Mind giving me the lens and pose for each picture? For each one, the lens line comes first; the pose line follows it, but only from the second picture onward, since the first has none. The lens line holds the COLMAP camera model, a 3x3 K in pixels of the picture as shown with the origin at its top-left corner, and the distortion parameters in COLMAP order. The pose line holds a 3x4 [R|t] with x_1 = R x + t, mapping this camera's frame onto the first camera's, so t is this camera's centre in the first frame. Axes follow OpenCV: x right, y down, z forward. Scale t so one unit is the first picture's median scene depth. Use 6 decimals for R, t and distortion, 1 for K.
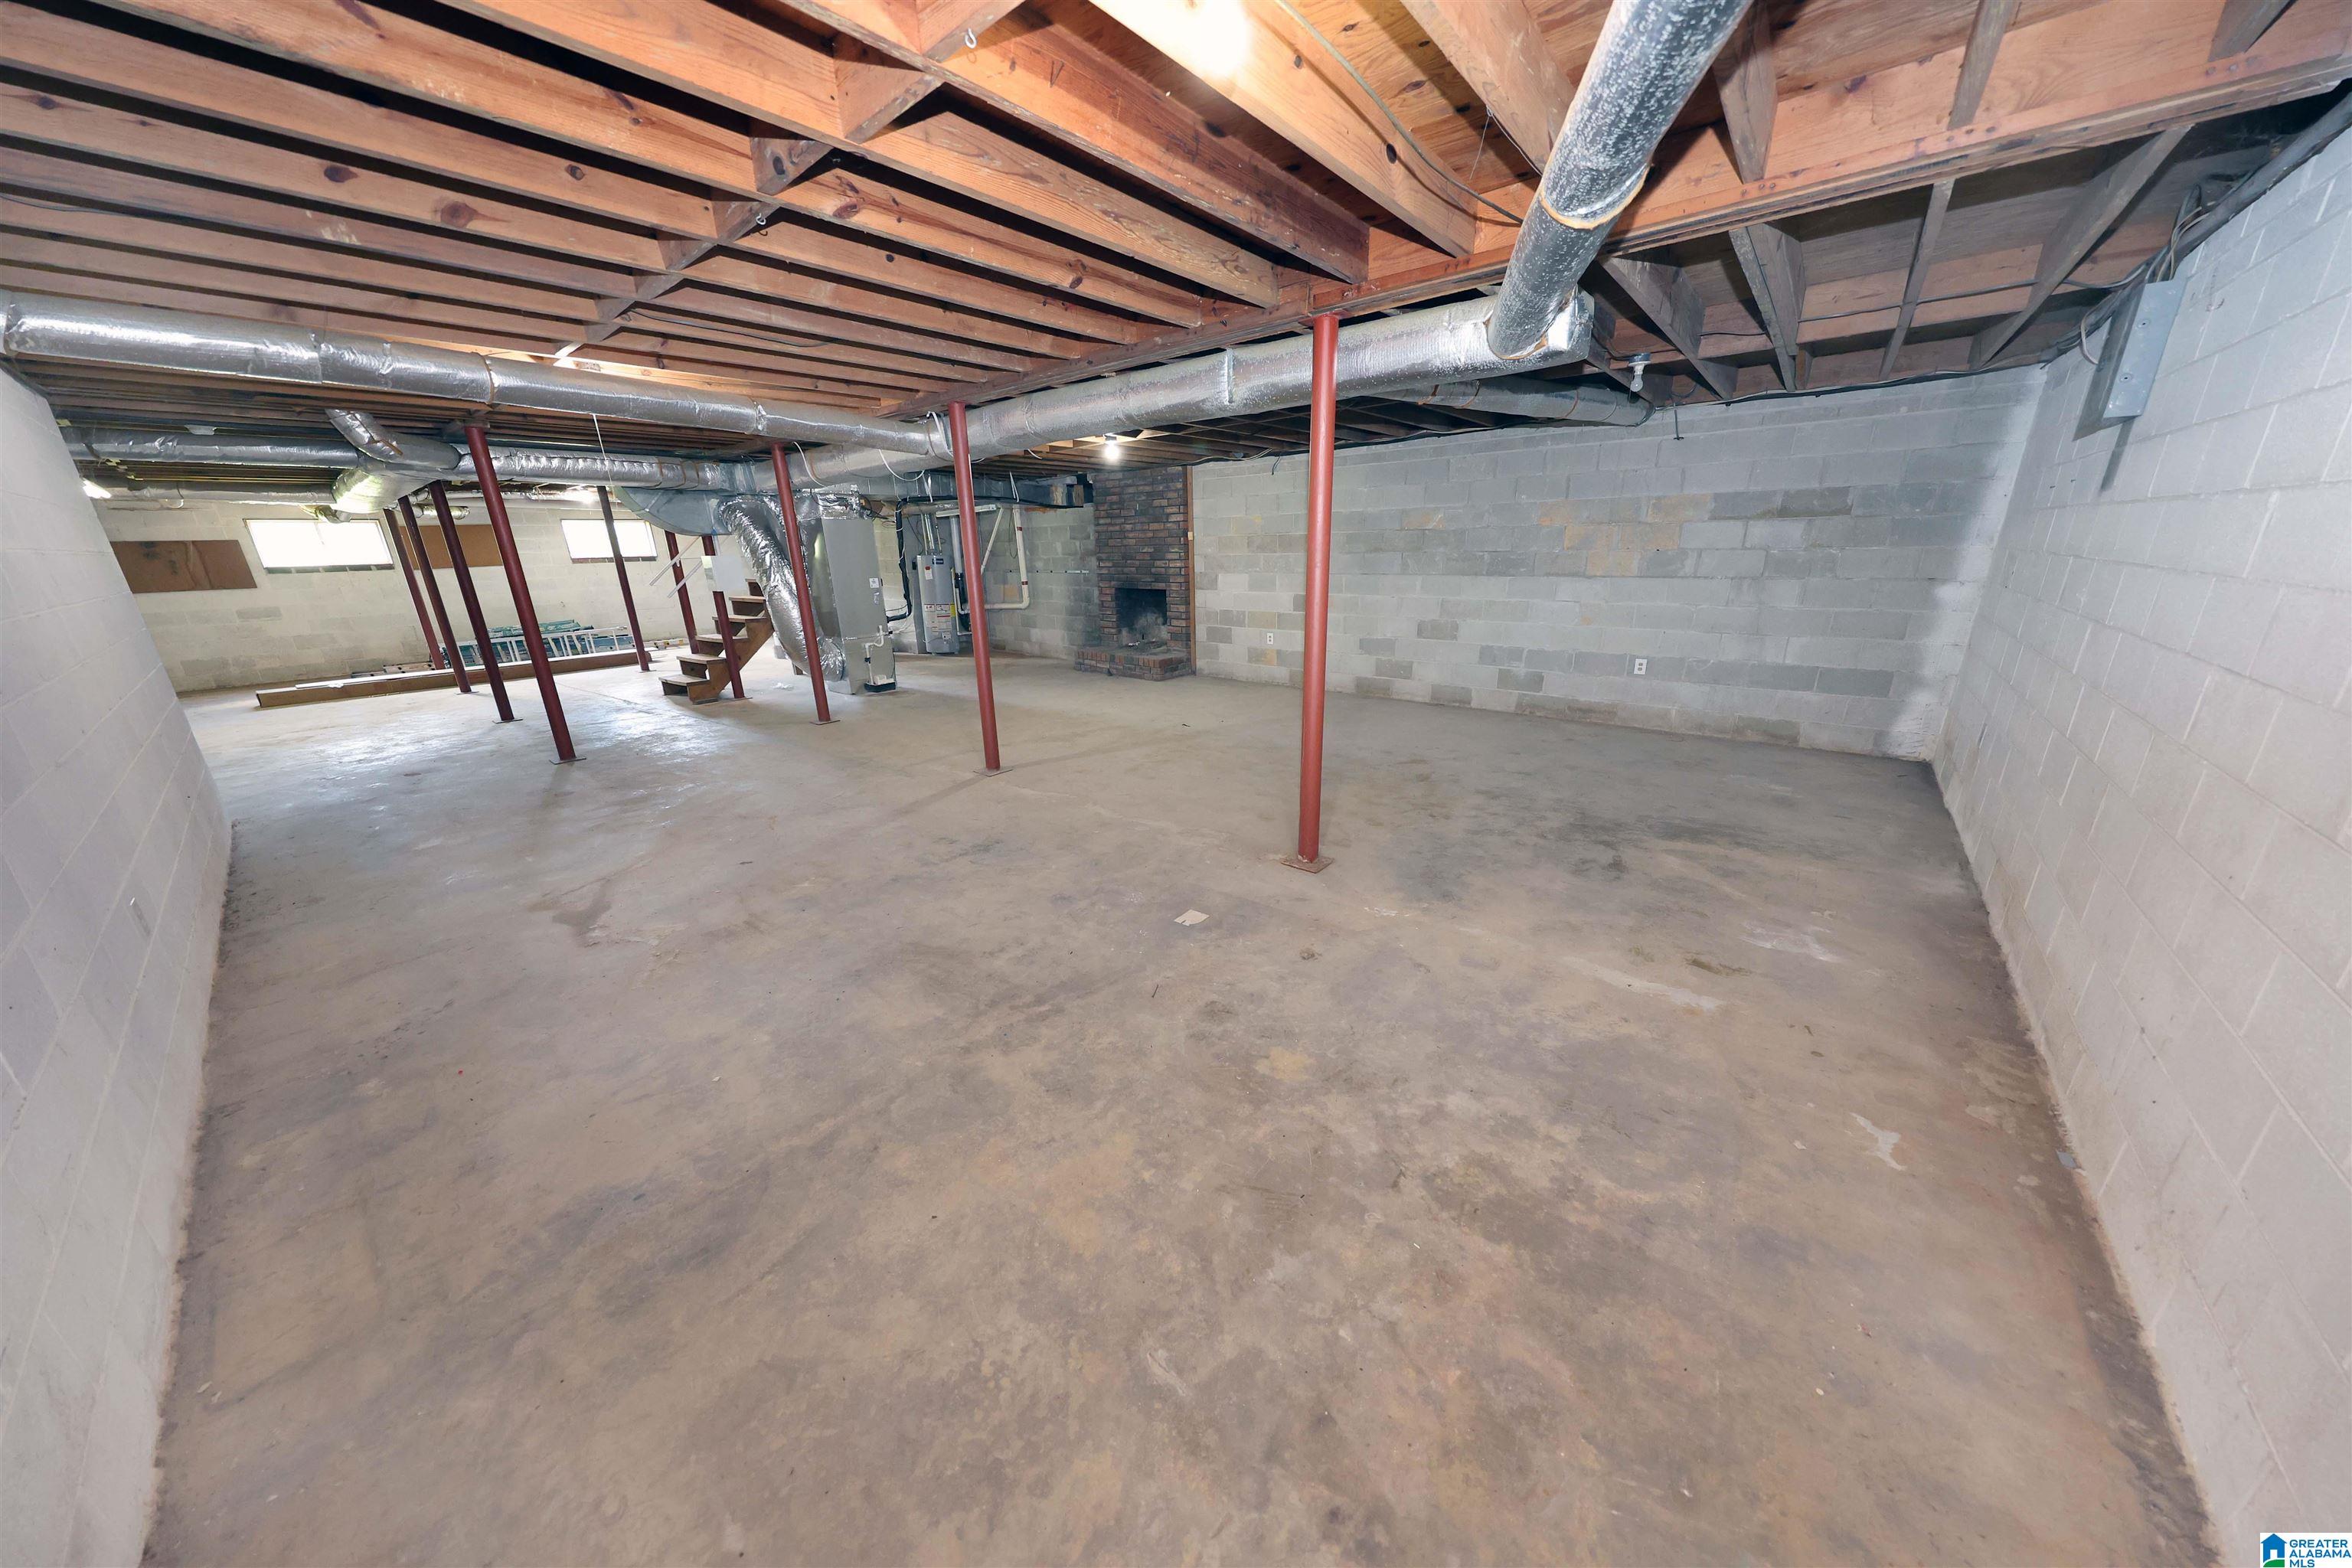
lens RADIAL K [[735.7, 0, 1181.2], [0, 735.7, 777.8], [0, 0, 1]] dist [-0.000304, -0.000196]
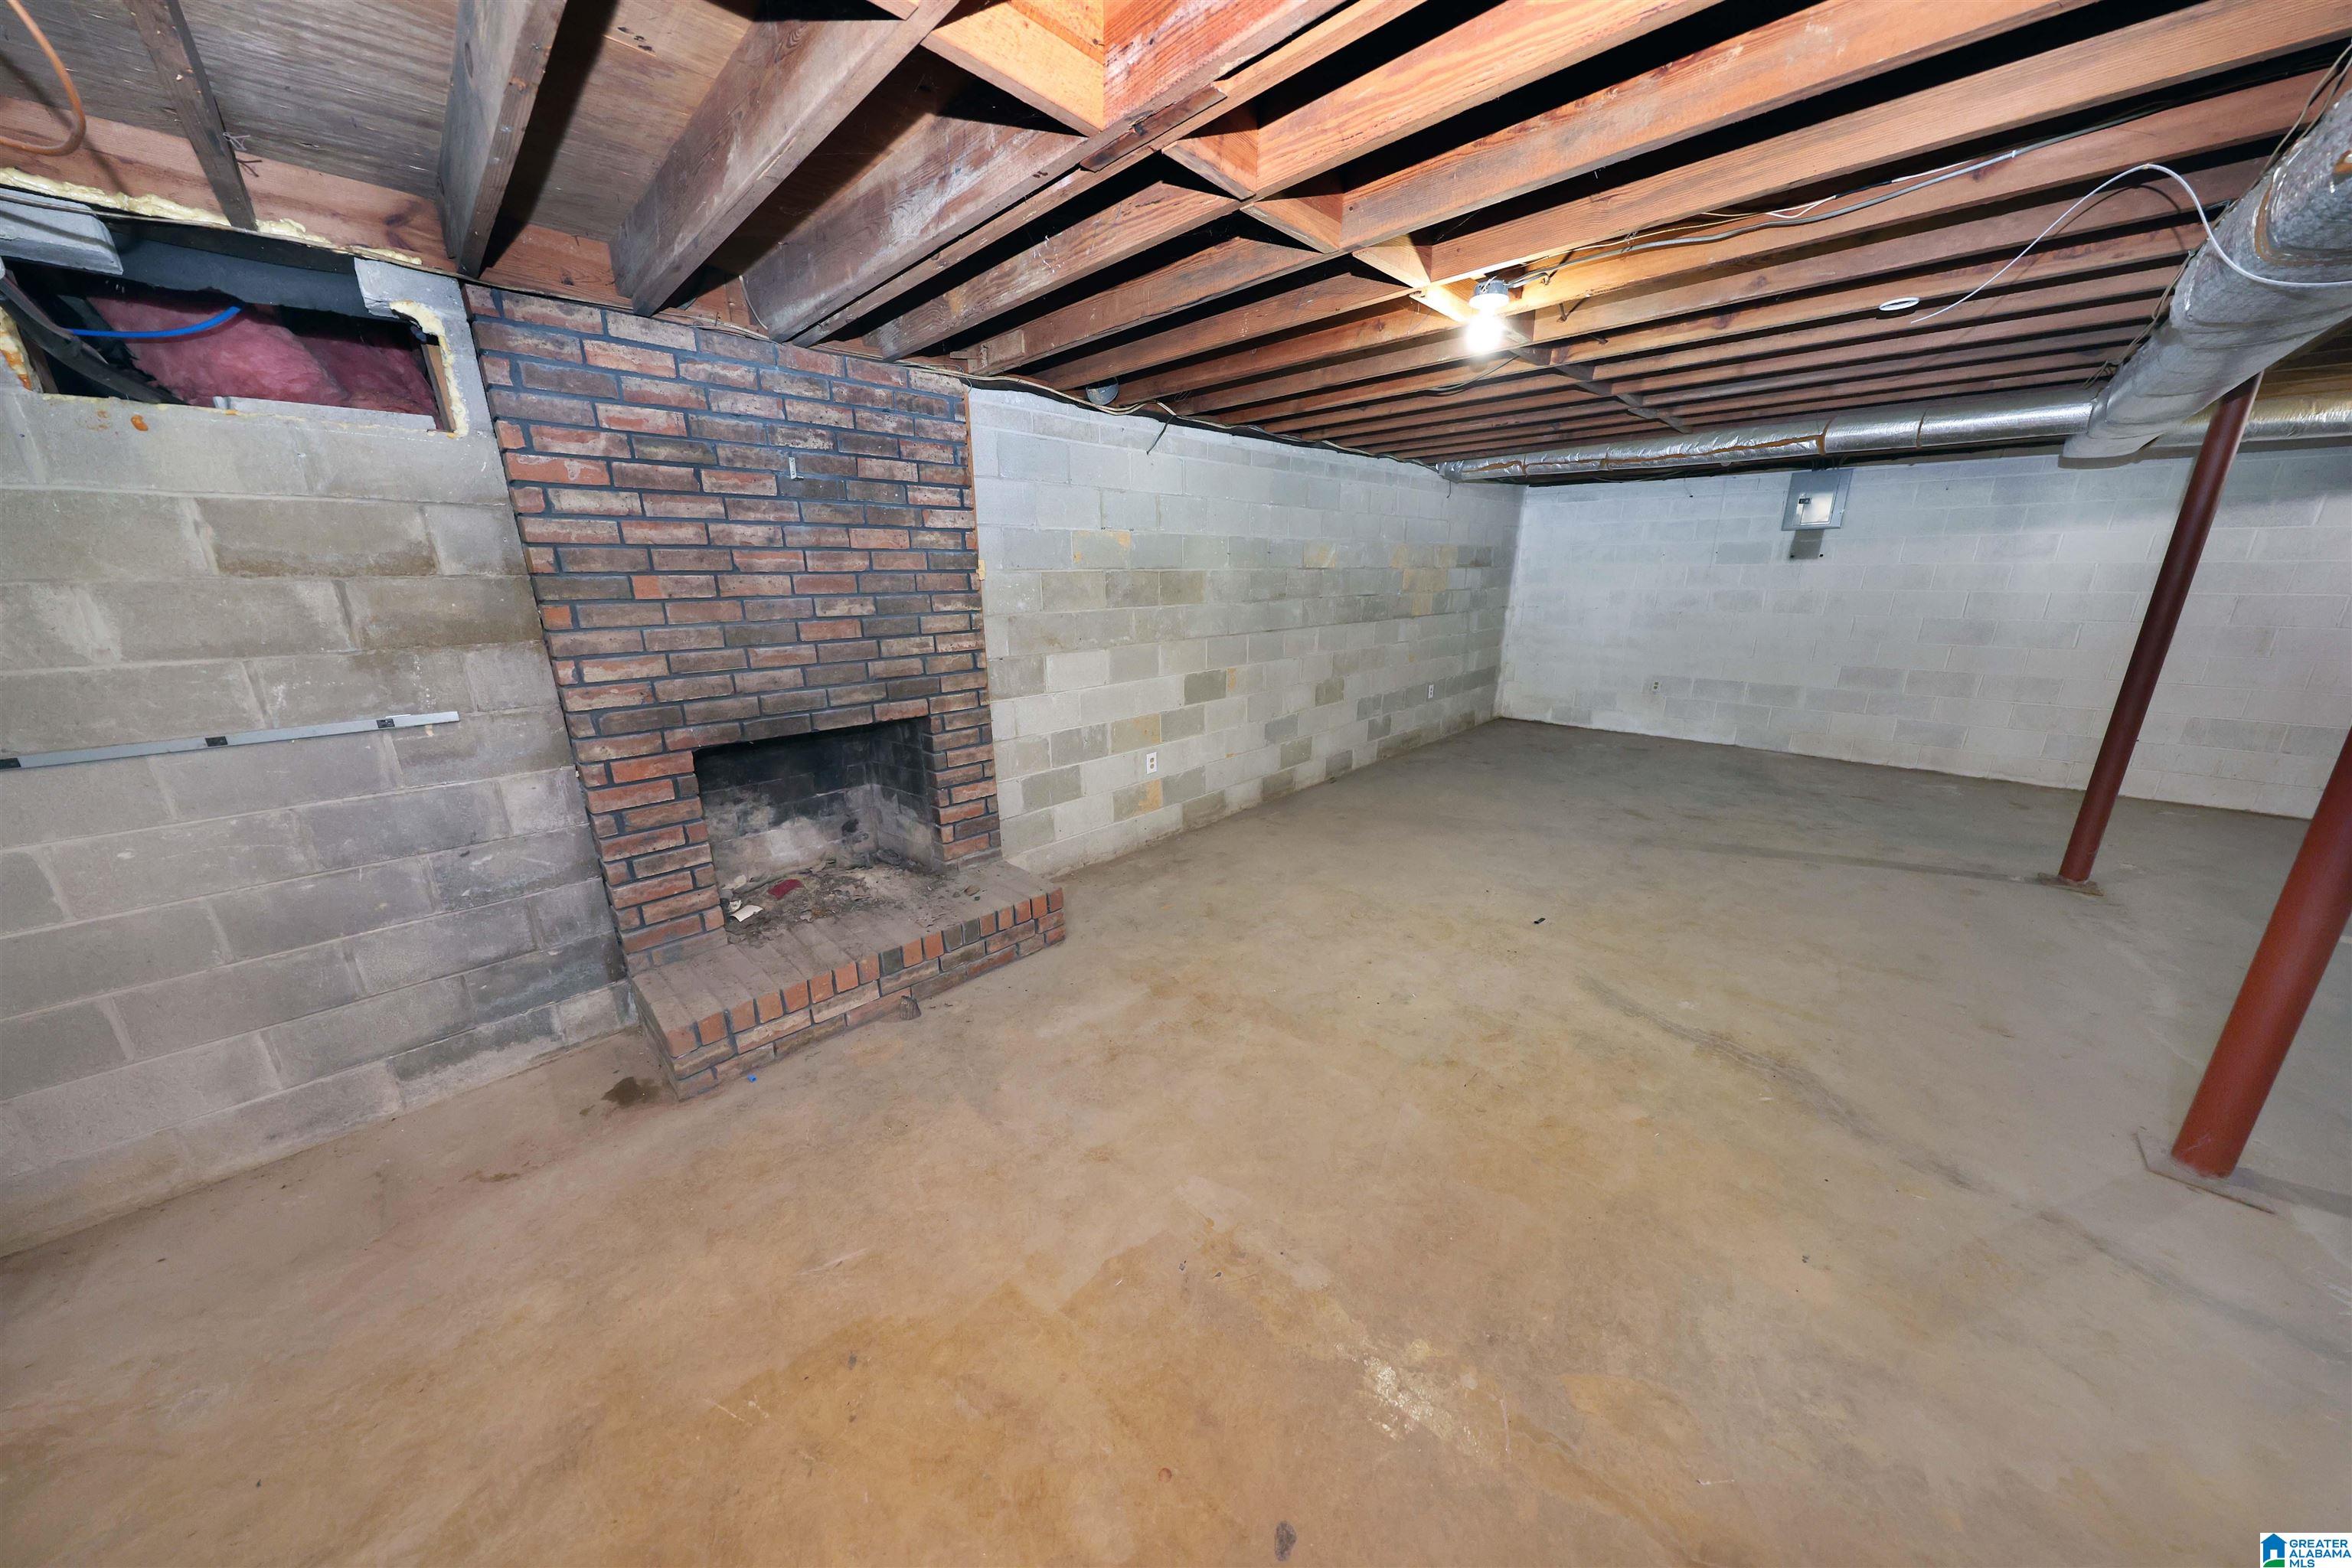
lens RADIAL K [[735.7, 0, 1181.2], [0, 735.7, 777.8], [0, 0, 1]] dist [-0.000304, -0.000196]
pose [[0.068083, -0.247292, 0.966546, -0.407773], [0.311662, 0.925582, 0.214858, -0.295267], [-0.947751, 0.286608, 0.140088, 0.932917]]
